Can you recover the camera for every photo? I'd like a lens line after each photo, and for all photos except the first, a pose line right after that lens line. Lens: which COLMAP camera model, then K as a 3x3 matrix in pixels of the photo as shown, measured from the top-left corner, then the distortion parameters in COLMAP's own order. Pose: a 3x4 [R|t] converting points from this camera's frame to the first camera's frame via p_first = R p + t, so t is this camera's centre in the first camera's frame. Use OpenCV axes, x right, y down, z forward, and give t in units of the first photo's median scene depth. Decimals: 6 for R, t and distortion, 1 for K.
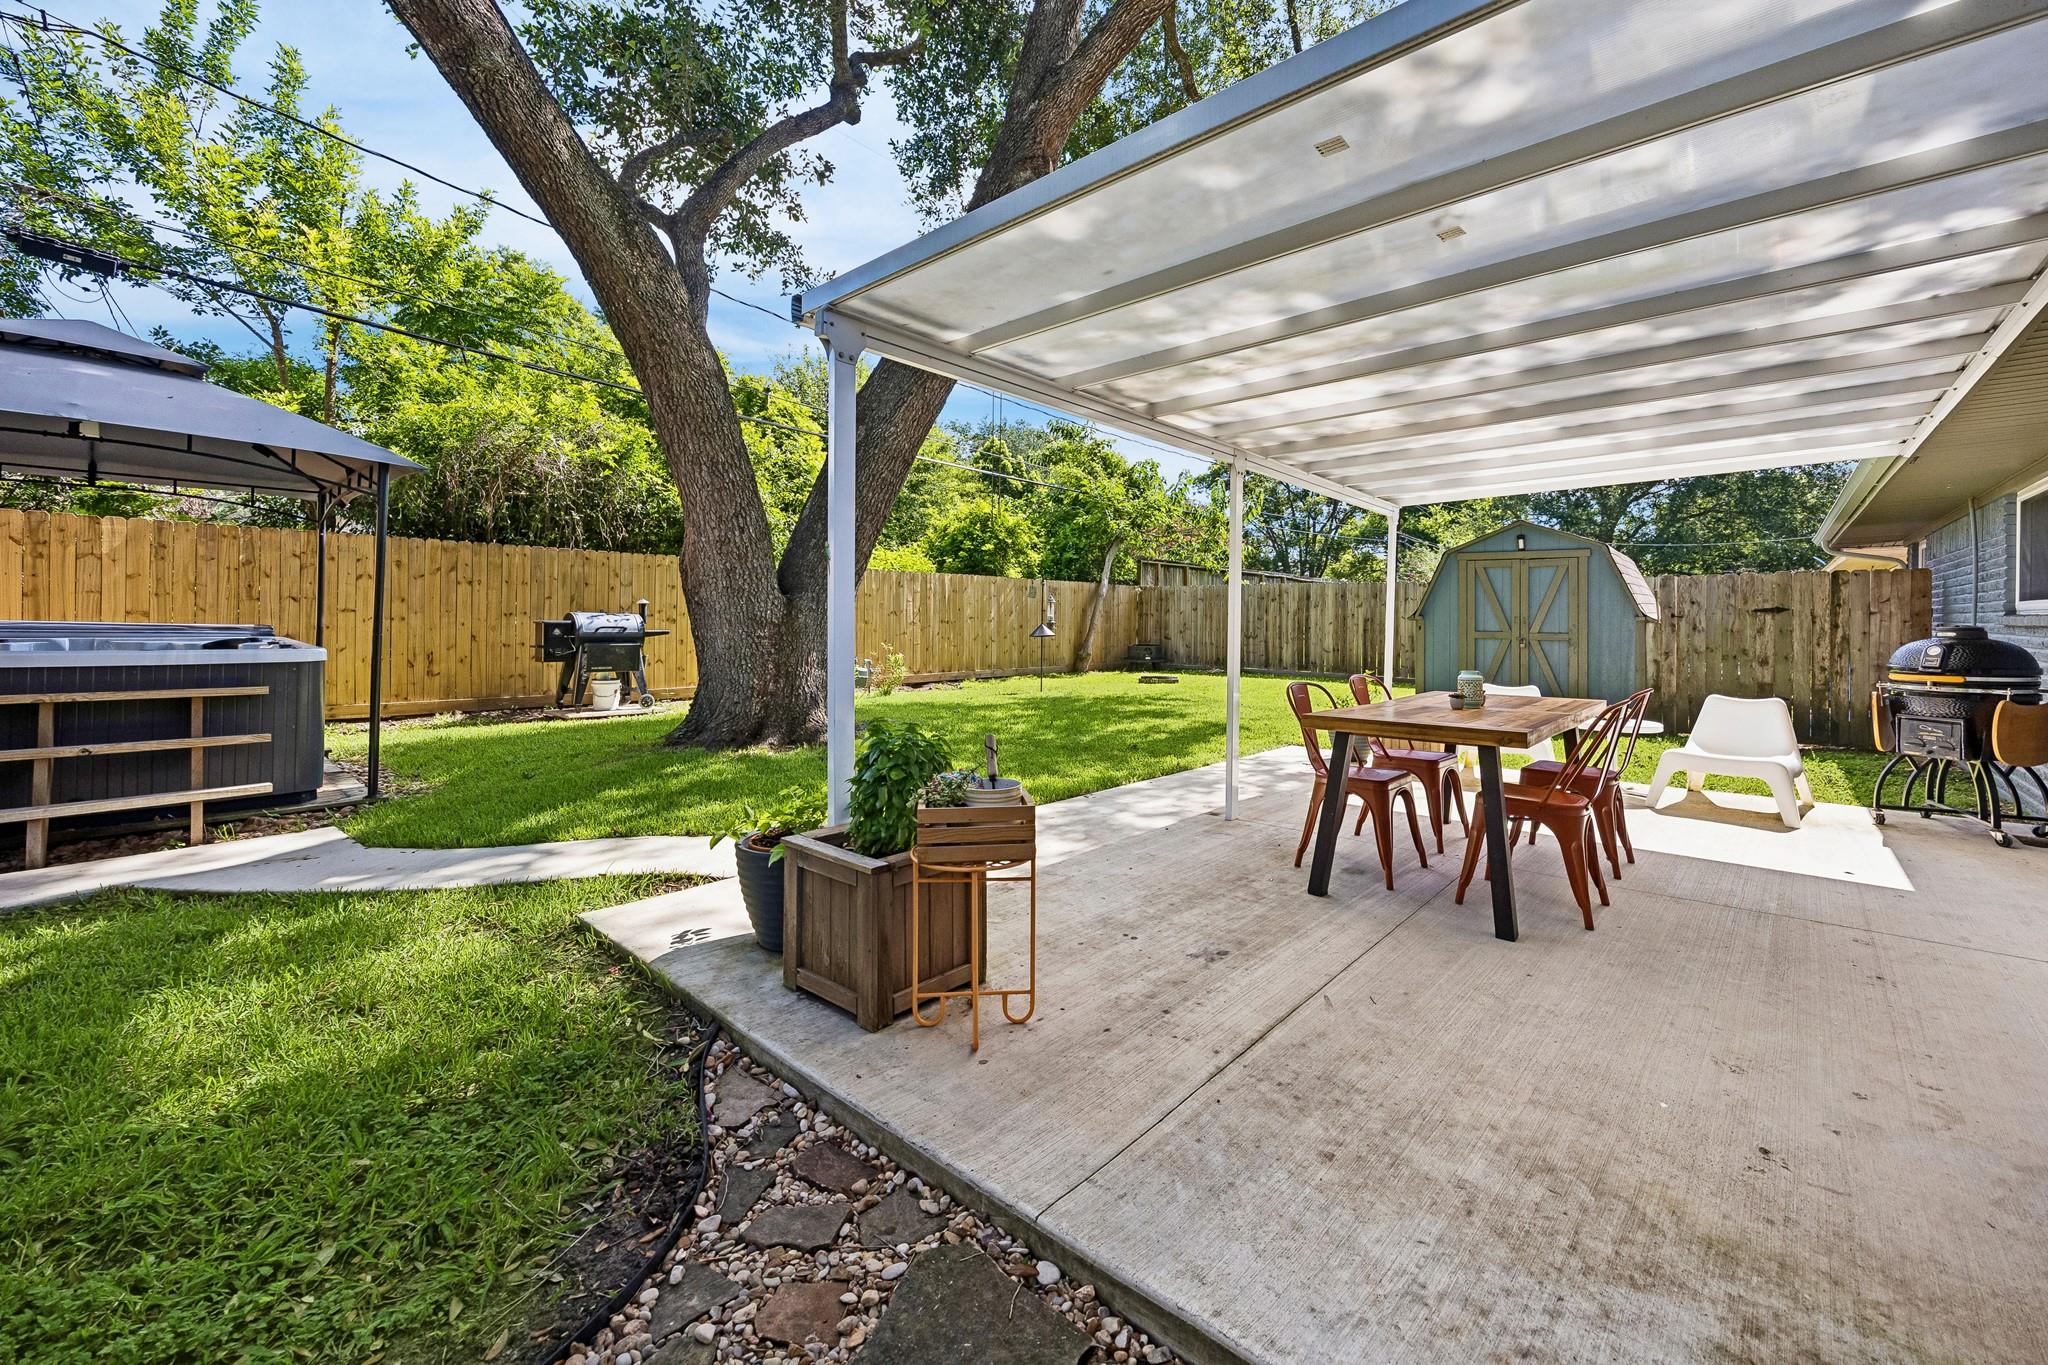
lens RADIAL K [[823.9, 0, 1031.8], [0, 823.9, 627.3], [0, 0, 1]] dist [-0.008009, 0.000022]
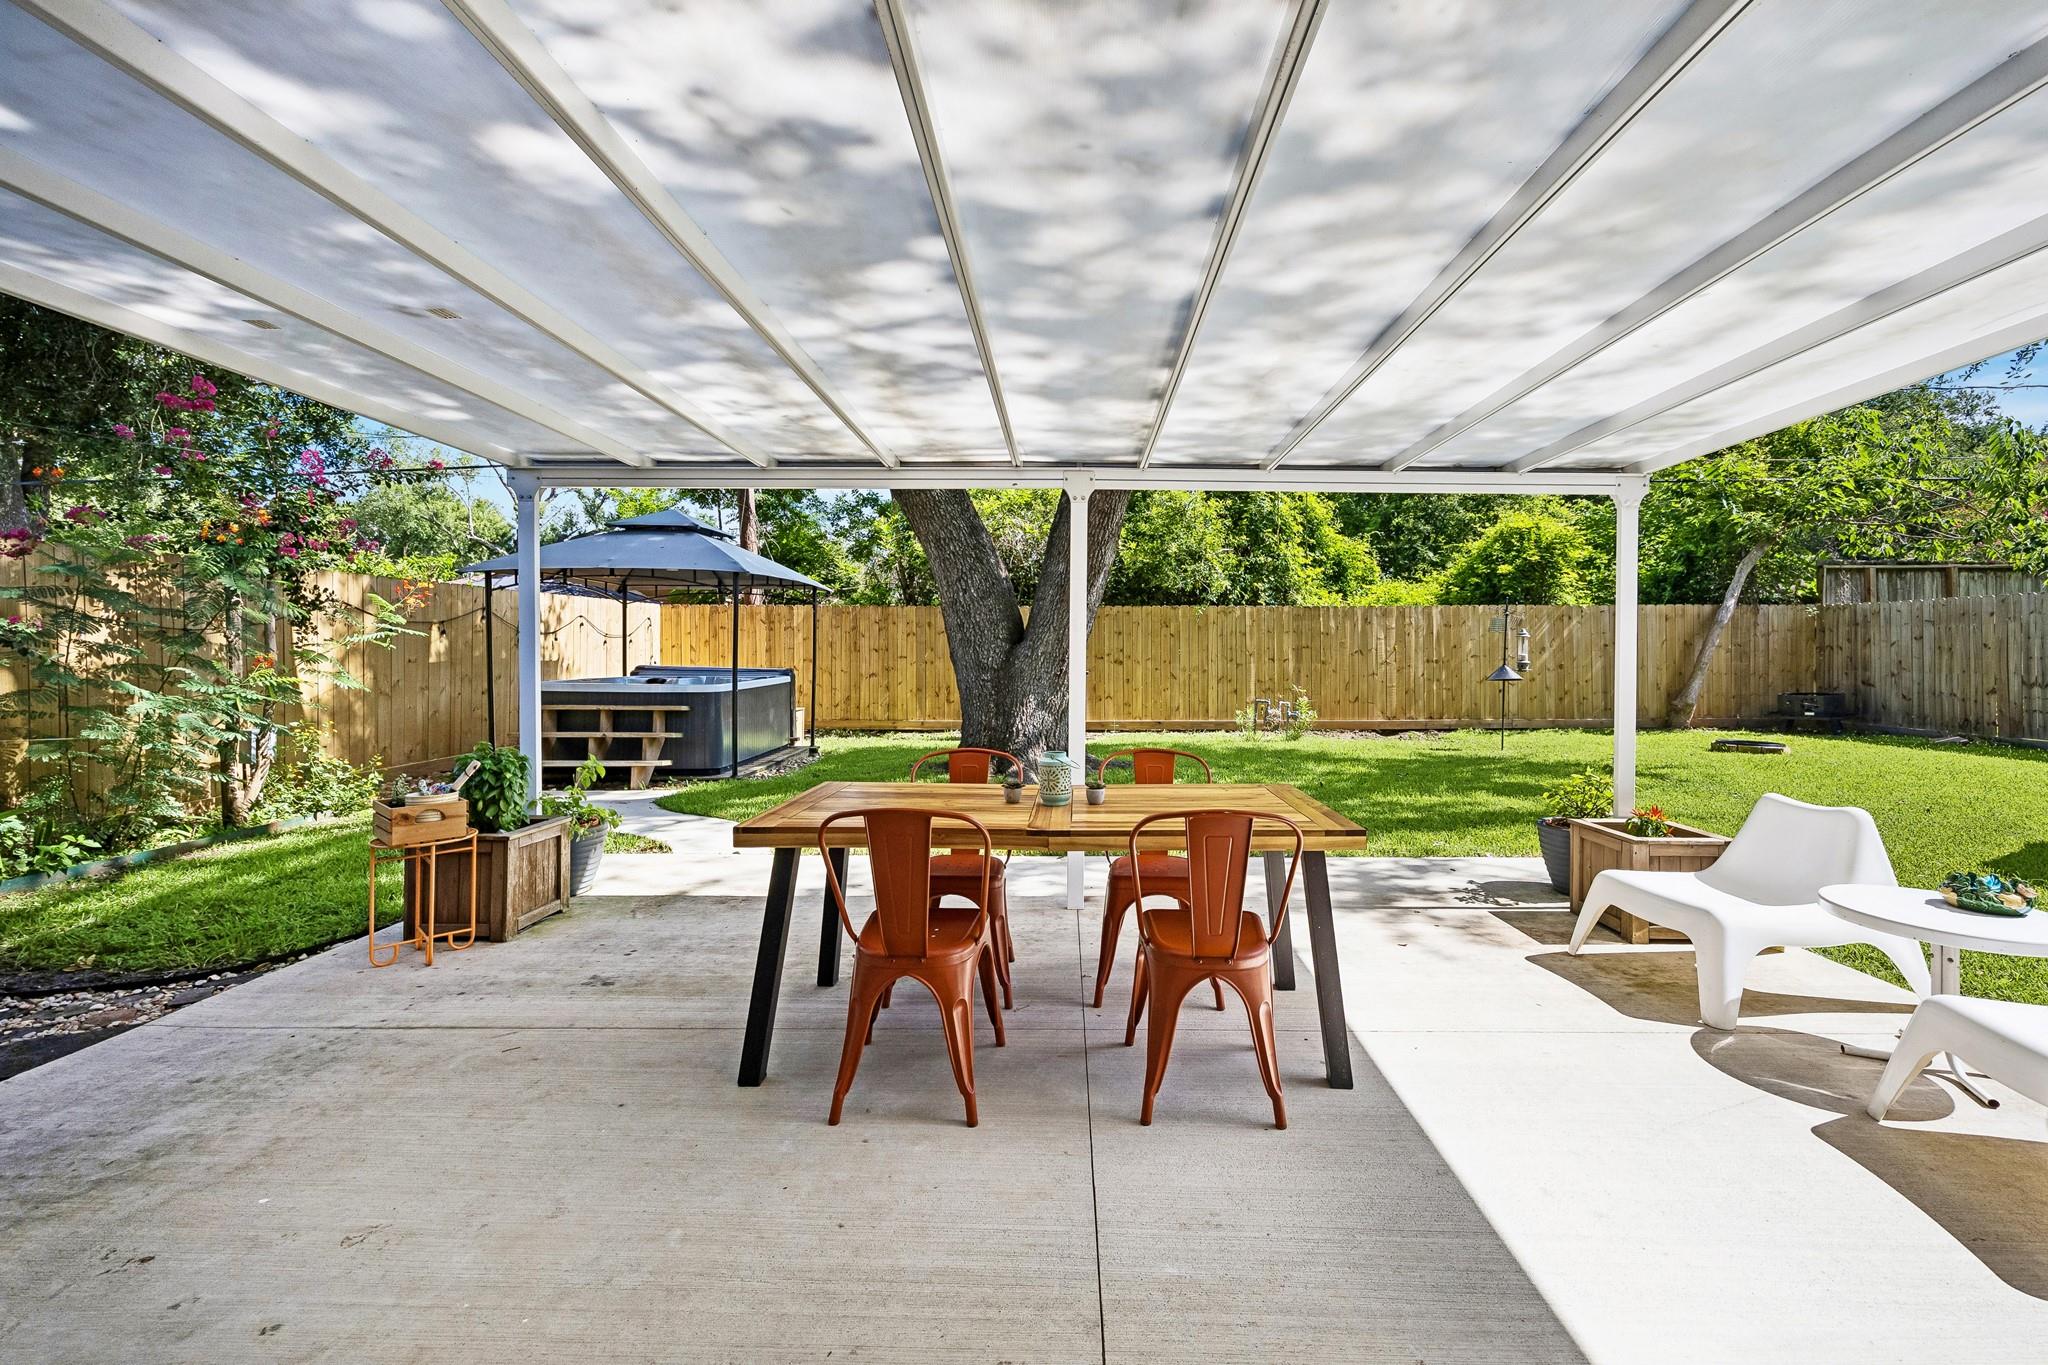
lens RADIAL K [[809.9, 0, 1069.4], [0, 809.9, 654.9], [0, 0, 1]] dist [-0.008333, 0.000049]
pose [[0.665452, -0.008480, -0.746392, 1.384123], [0.001975, 0.999952, -0.009600, -0.028785], [0.746438, 0.004915, 0.665437, 0.710131]]
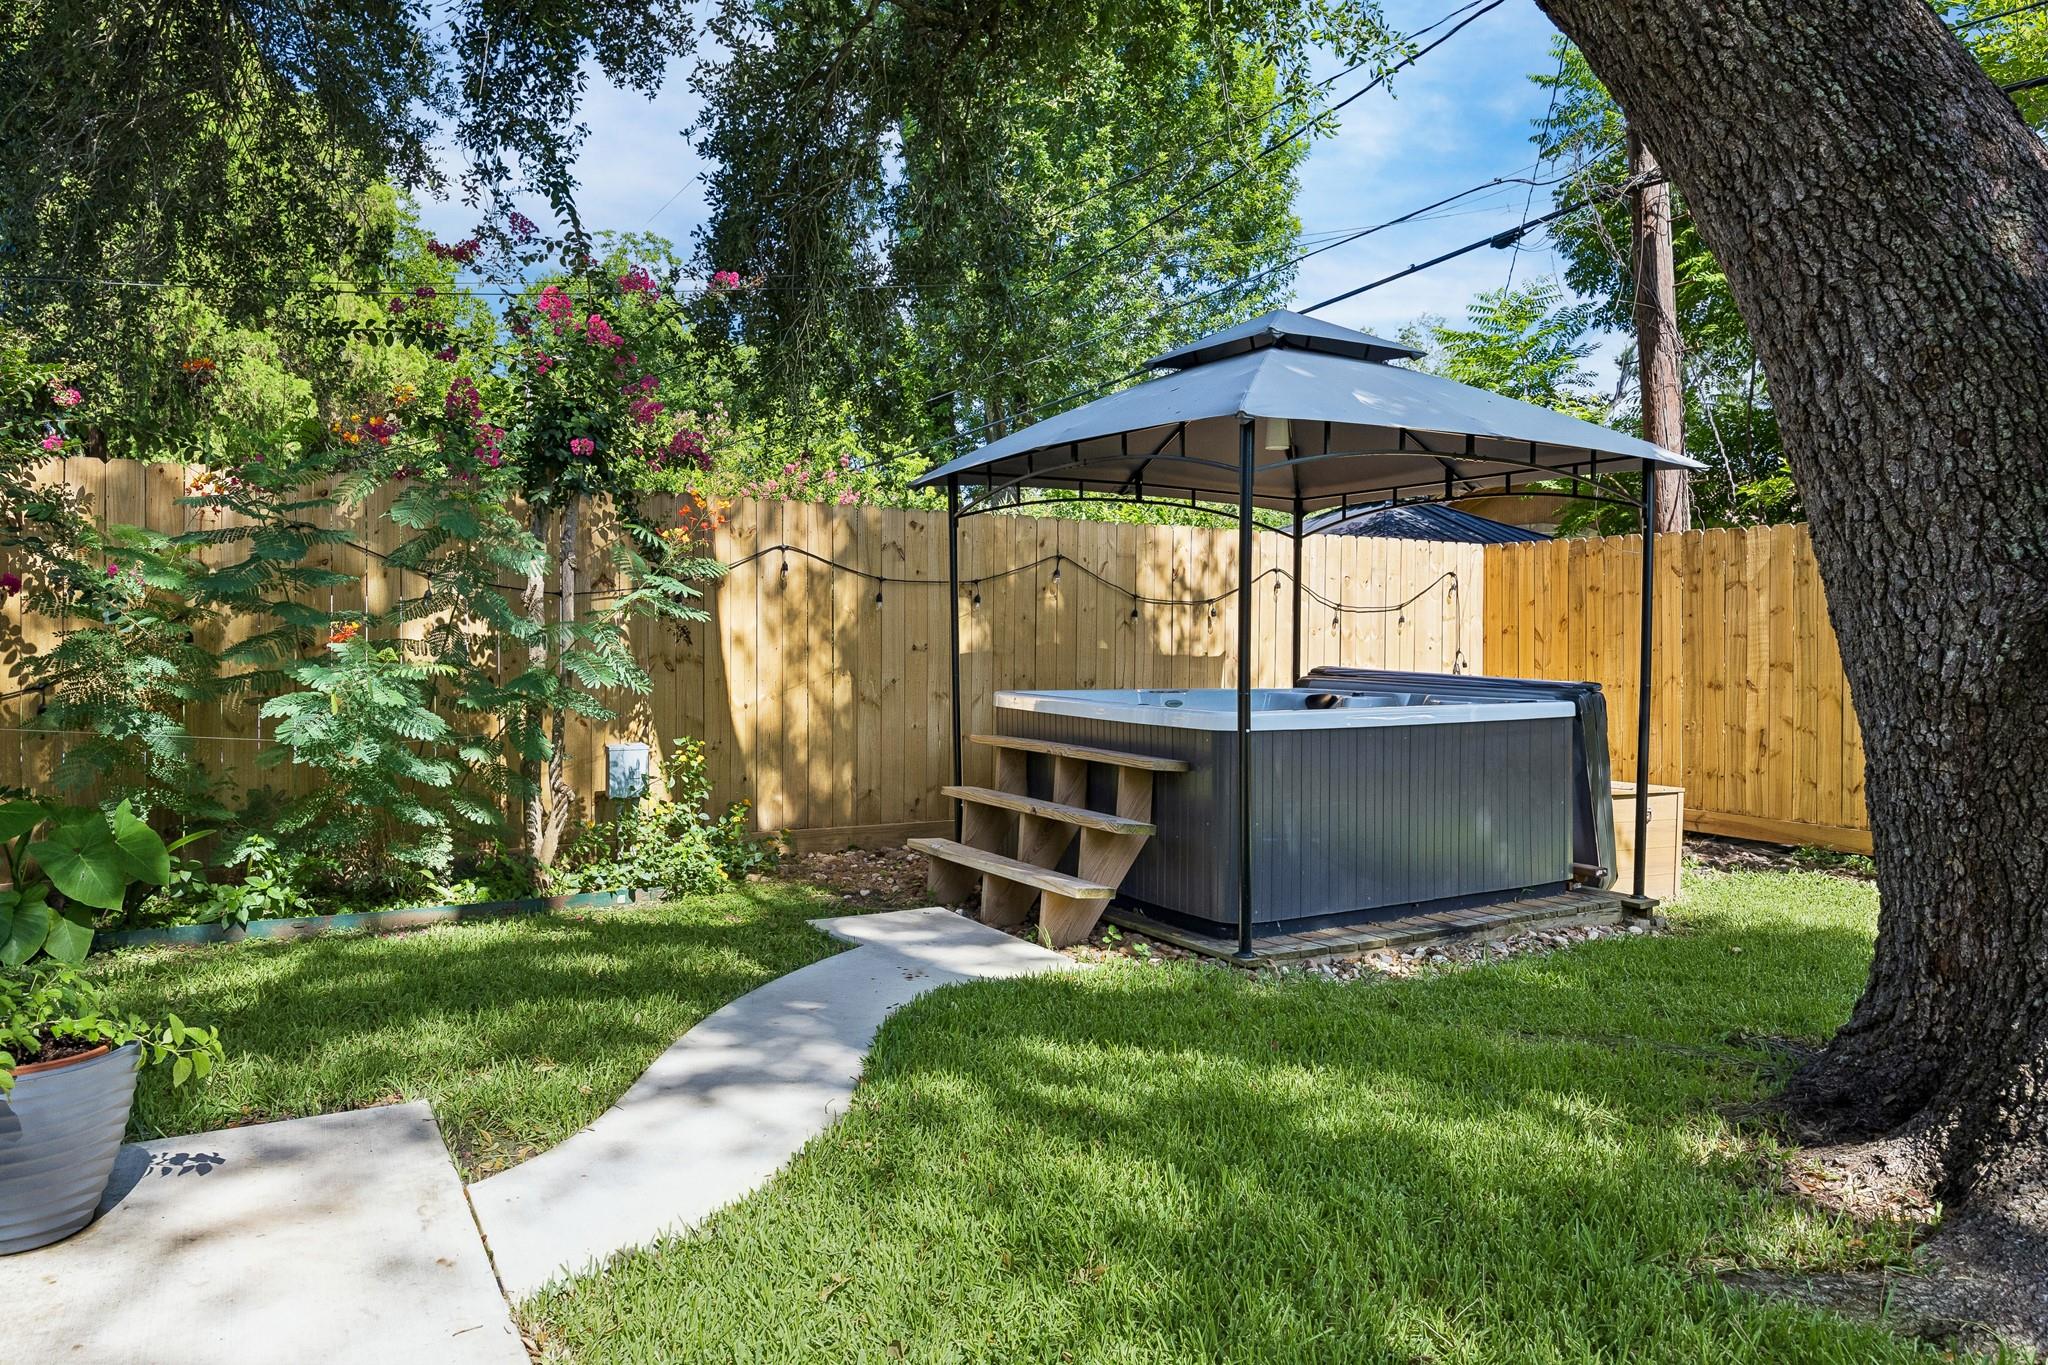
lens RADIAL K [[1384.0, 0, 1024.0], [0, 1384.0, 682.5], [0, 0, 1]] dist [-0.004478, -0.001546]
pose [[-0.305936, 0.008159, -0.952017, 0.385907], [-0.024746, 0.999557, 0.016519, -0.021689], [0.951731, 0.028612, -0.305598, 1.915929]]
